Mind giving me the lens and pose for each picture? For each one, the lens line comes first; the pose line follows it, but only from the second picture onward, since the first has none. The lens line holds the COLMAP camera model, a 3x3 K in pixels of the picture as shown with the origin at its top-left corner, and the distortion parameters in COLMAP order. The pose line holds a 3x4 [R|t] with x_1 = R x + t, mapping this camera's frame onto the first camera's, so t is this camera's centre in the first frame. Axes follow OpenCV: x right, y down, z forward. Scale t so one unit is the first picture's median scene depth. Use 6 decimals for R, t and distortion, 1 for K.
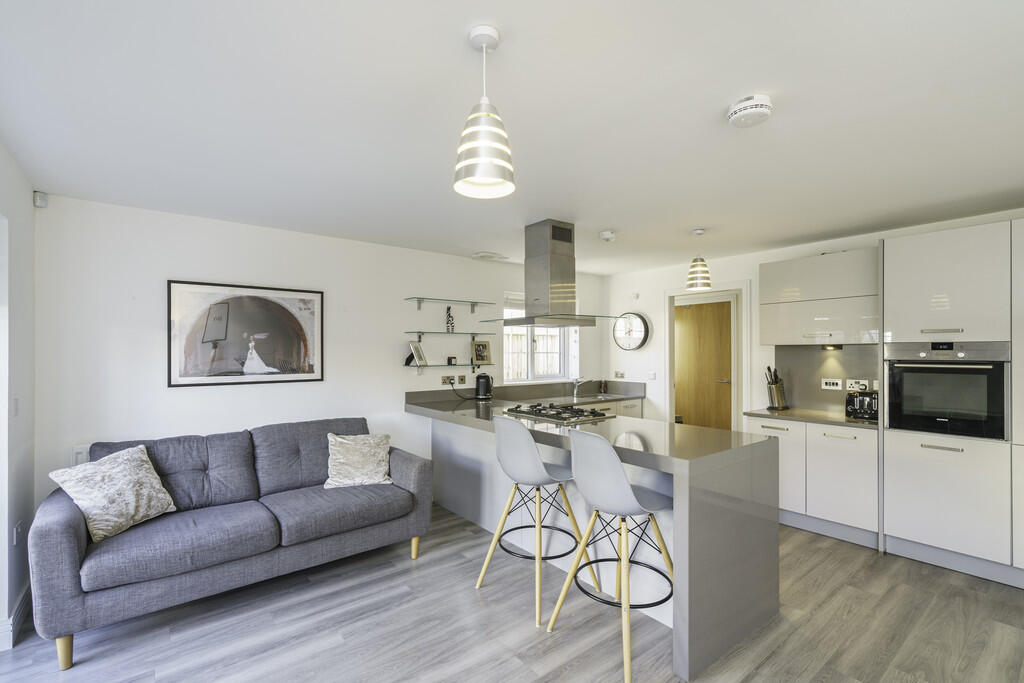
lens RADIAL K [[460.4, 0, 505.3], [0, 460.4, 342.0], [0, 0, 1]] dist [0.001154, 0.000454]
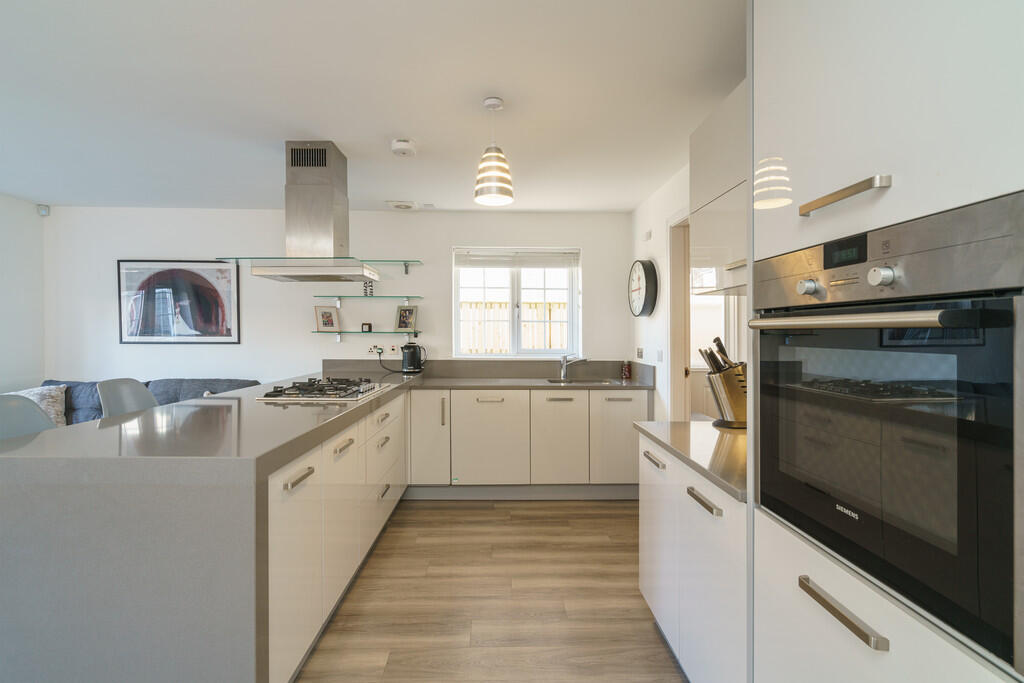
lens RADIAL K [[455.3, 0, 511.8], [0, 455.3, 325.4], [0, 0, 1]] dist [0.000401, 0.000069]
pose [[0.803826, -0.002010, -0.594861, 0.760380], [0.004972, 0.999982, 0.003341, 0.041317], [0.594844, -0.005643, 0.803822, 0.531774]]
